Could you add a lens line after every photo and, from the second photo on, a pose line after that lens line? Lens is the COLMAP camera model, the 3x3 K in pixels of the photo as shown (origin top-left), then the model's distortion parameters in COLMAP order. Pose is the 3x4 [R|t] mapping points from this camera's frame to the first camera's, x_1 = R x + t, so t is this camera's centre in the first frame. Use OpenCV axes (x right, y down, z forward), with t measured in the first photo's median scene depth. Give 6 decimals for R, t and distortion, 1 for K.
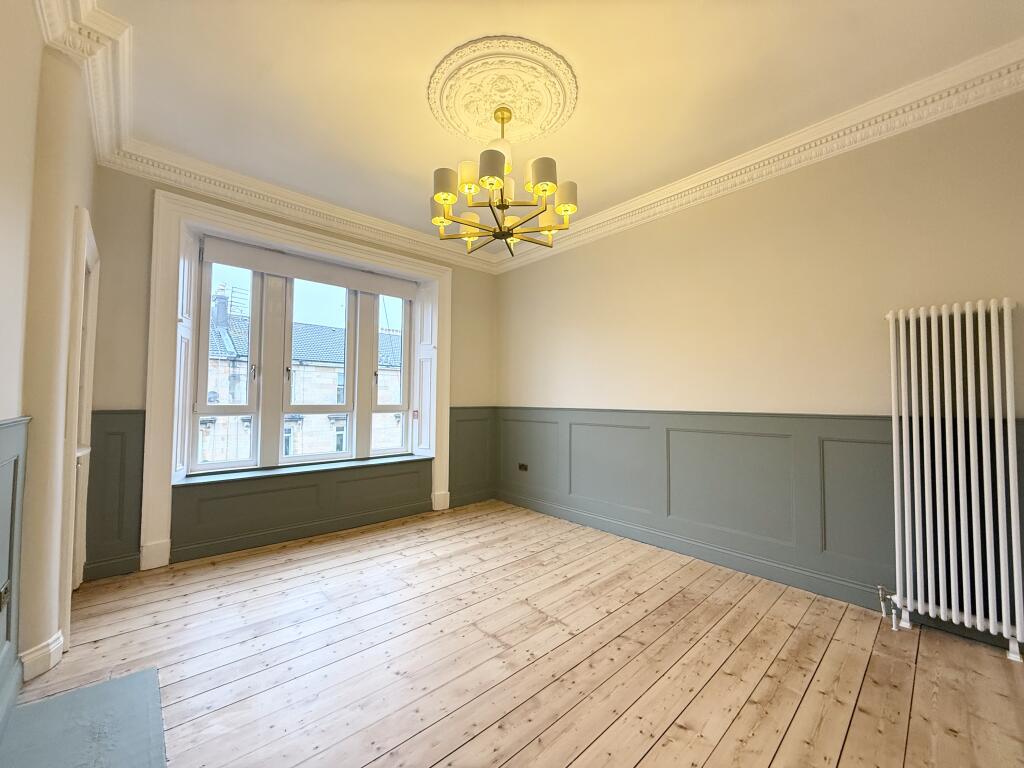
lens RADIAL K [[406.3, 0, 510.9], [0, 406.3, 384.0], [0, 0, 1]] dist [-0.000031, 0.000304]
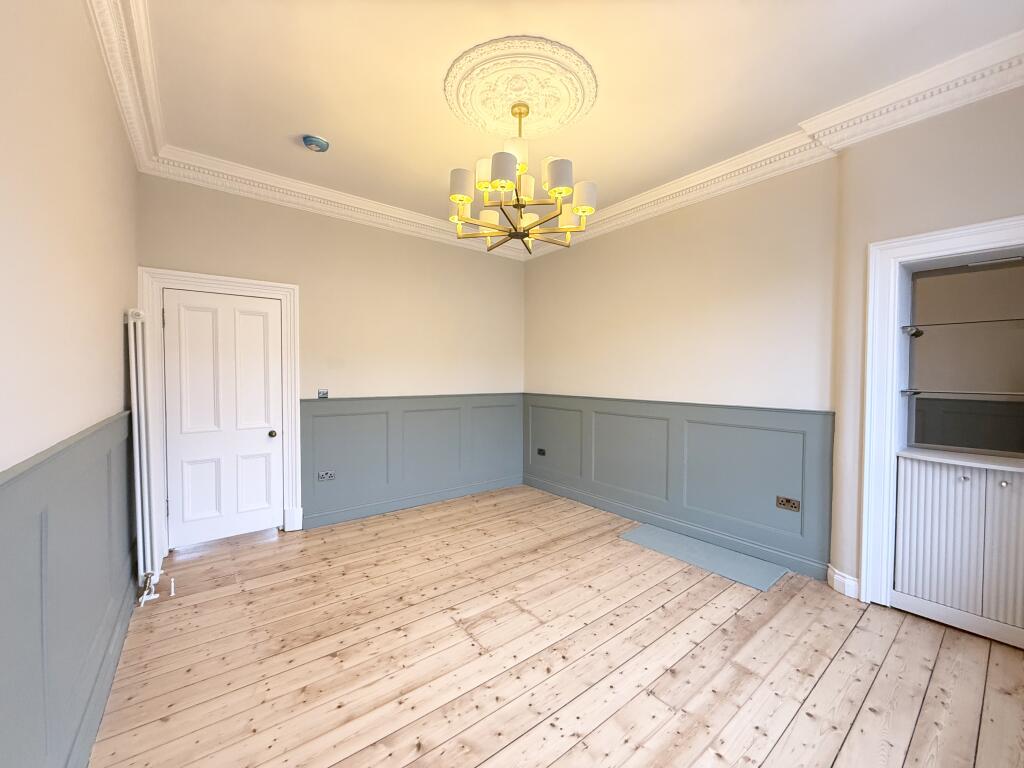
lens RADIAL K [[406.3, 0, 513.0], [0, 406.3, 384.6], [0, 0, 1]] dist [-0.000031, 0.000304]
pose [[-0.996734, -0.012987, 0.079703, -0.061676], [-0.013823, 0.999855, -0.009945, 0.006537], [-0.079562, -0.011015, -0.996769, 1.357455]]
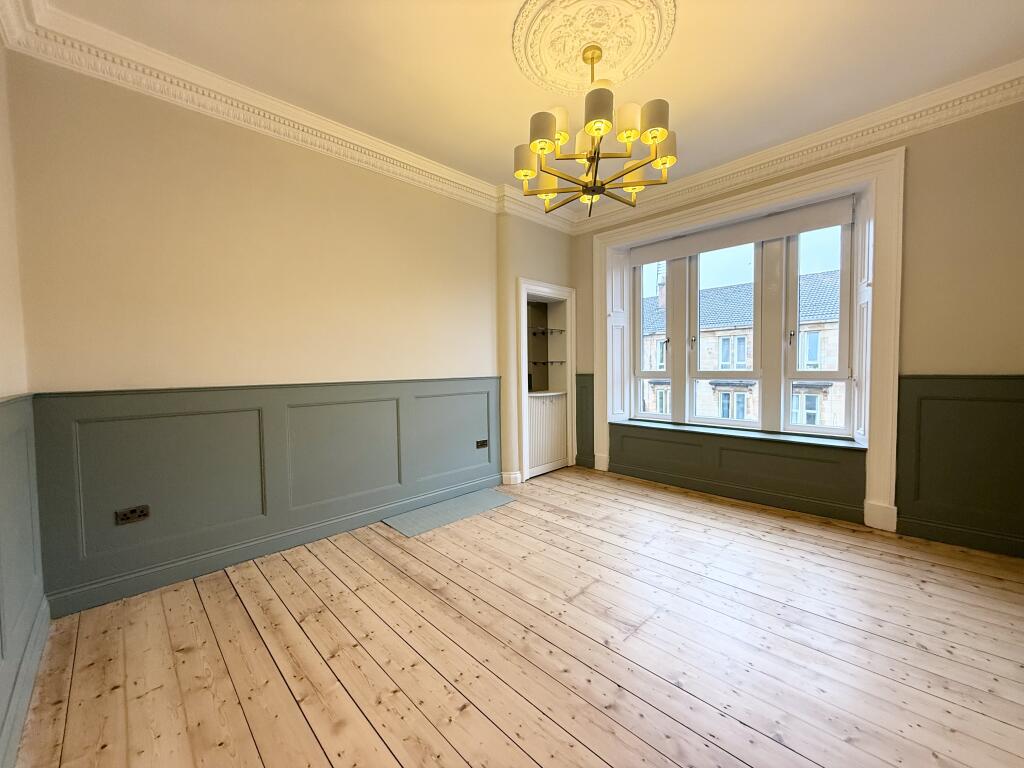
lens RADIAL K [[406.3, 0, 507.9], [0, 406.3, 382.7], [0, 0, 1]] dist [-0.000031, 0.000304]
pose [[0.020437, 0.031531, -0.999294, 0.629194], [0.051588, 0.998138, 0.032549, 0.023606], [0.998459, -0.052217, 0.018772, 0.521046]]
